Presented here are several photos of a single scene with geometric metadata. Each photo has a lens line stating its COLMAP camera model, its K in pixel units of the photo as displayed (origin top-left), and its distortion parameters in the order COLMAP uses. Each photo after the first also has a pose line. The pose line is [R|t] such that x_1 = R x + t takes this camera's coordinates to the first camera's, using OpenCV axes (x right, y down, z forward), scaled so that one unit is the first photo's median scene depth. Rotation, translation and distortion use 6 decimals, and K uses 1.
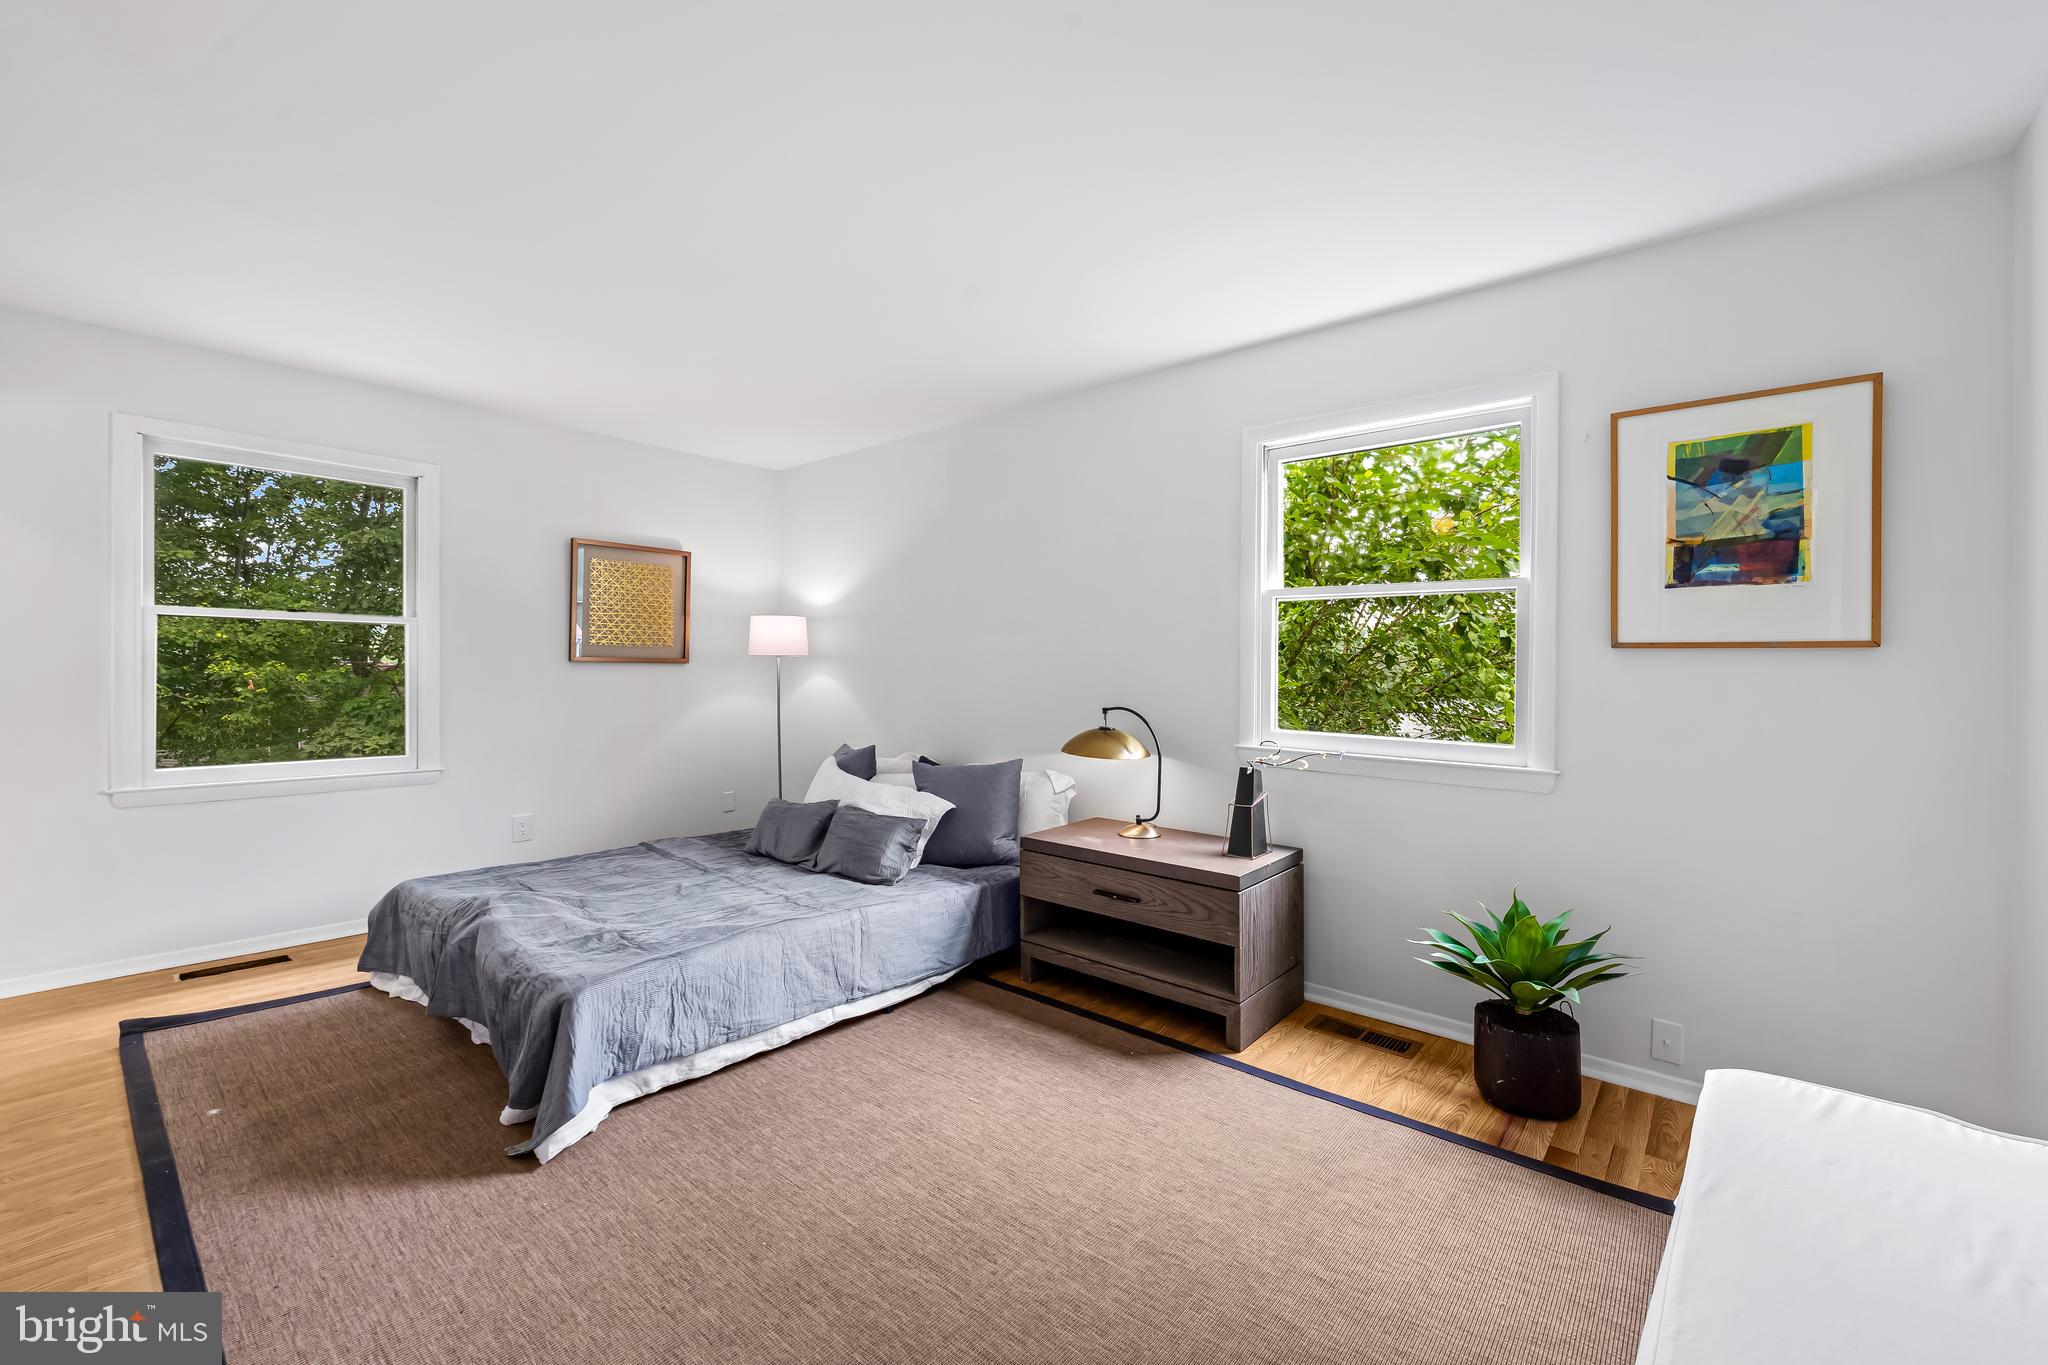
lens RADIAL K [[839.8, 0, 1021.5], [0, 839.8, 655.8], [0, 0, 1]] dist [-0.000564, -0.000042]
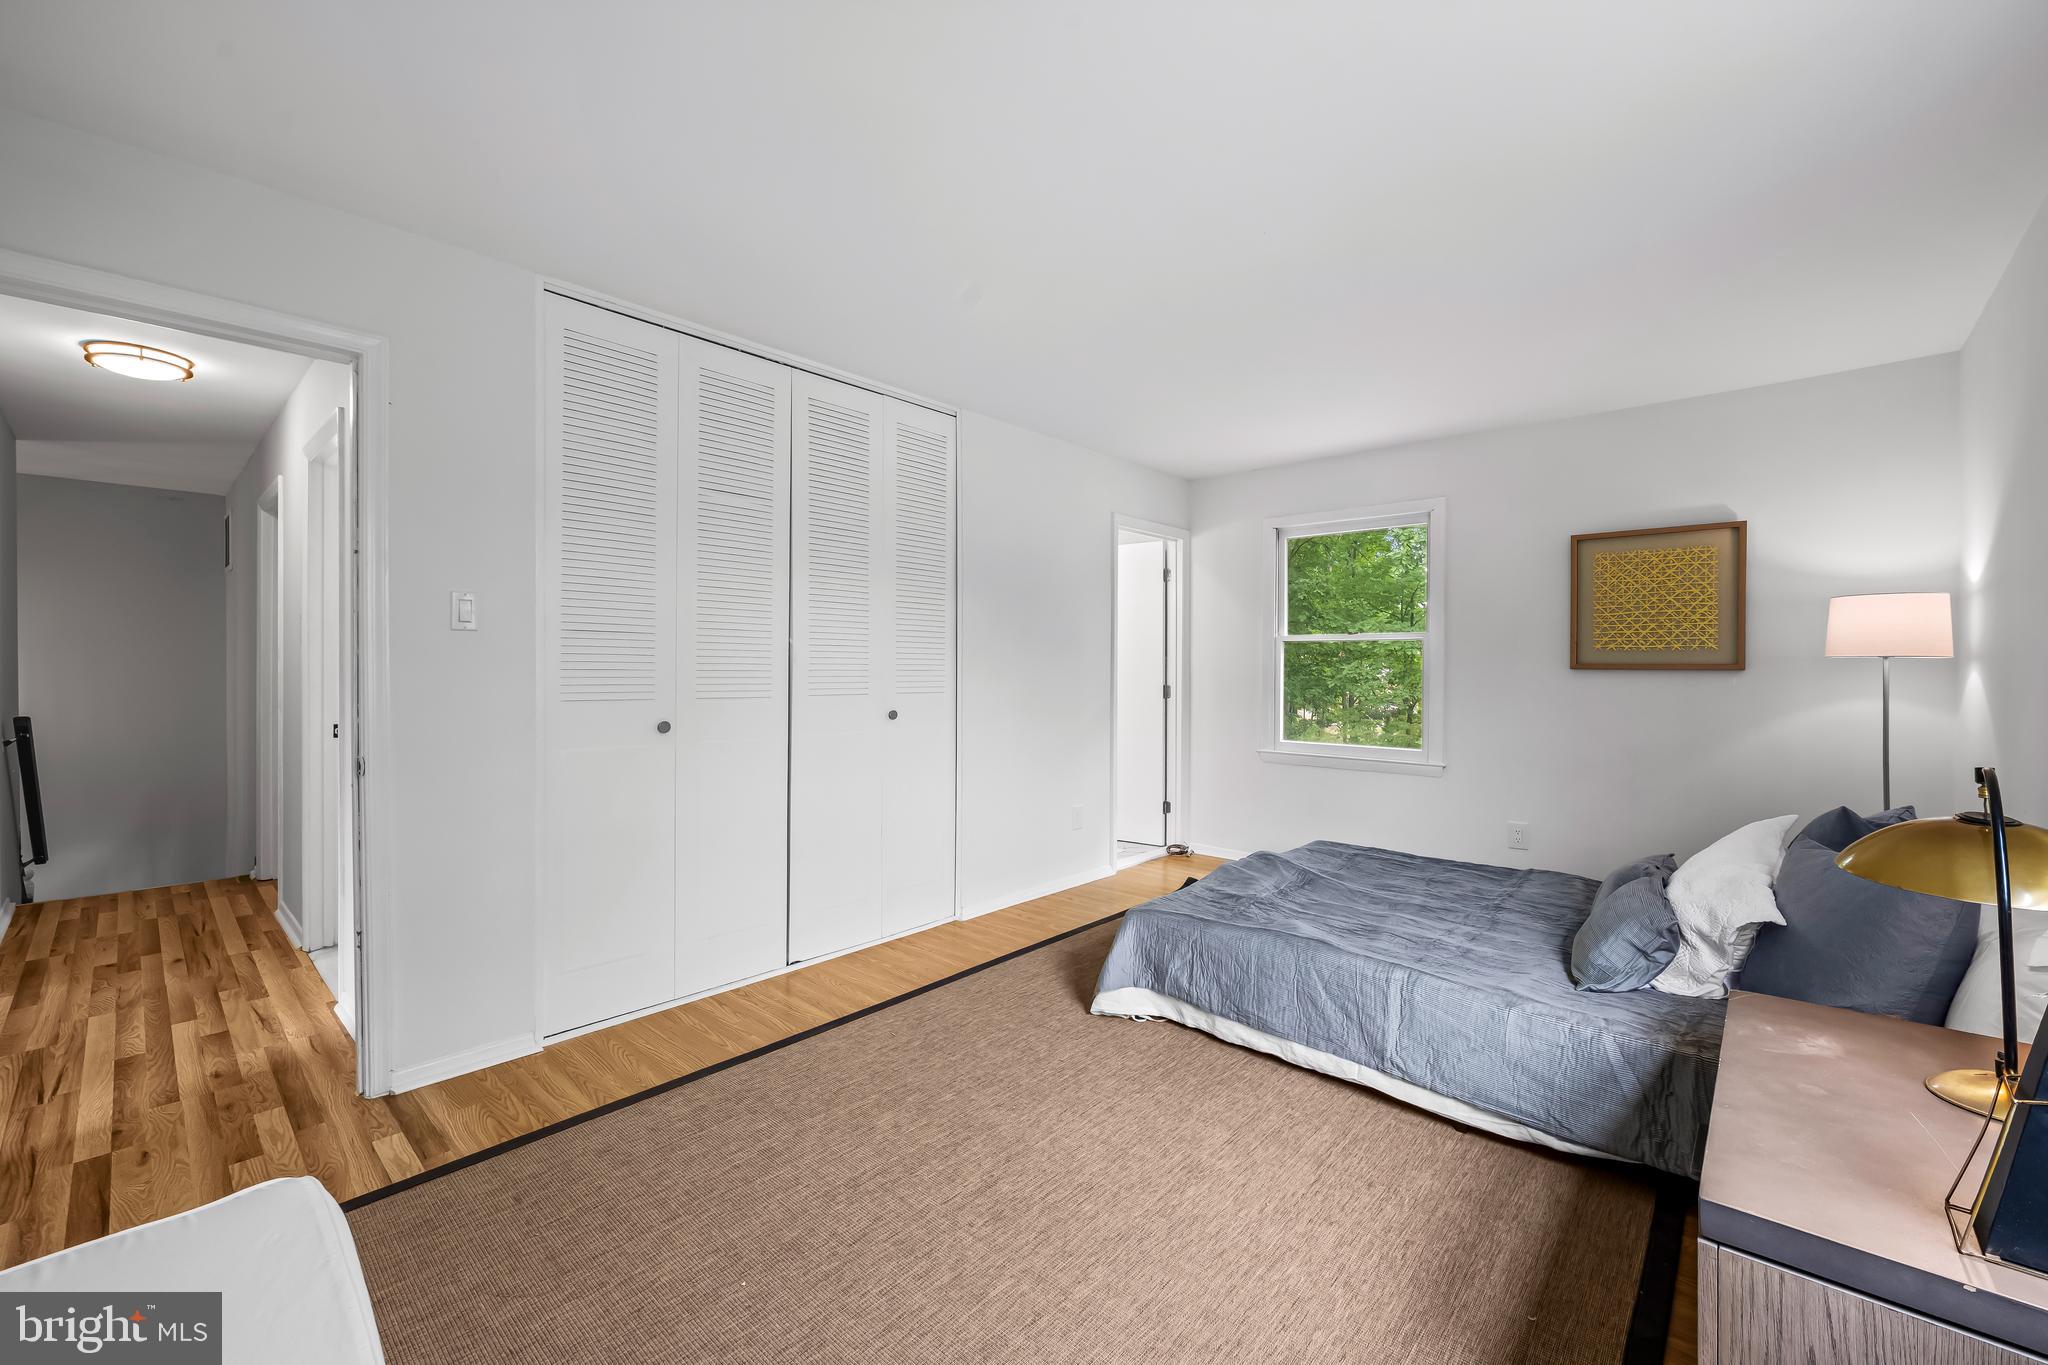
lens RADIAL K [[831.3, 0, 1019.8], [0, 831.3, 670.1], [0, 0, 1]] dist [-0.001780, -0.000086]
pose [[-0.030235, -0.008339, -0.999508, 0.617441], [0.007837, 0.999932, -0.008579, 0.017137], [0.999512, -0.008093, -0.030167, 0.652233]]
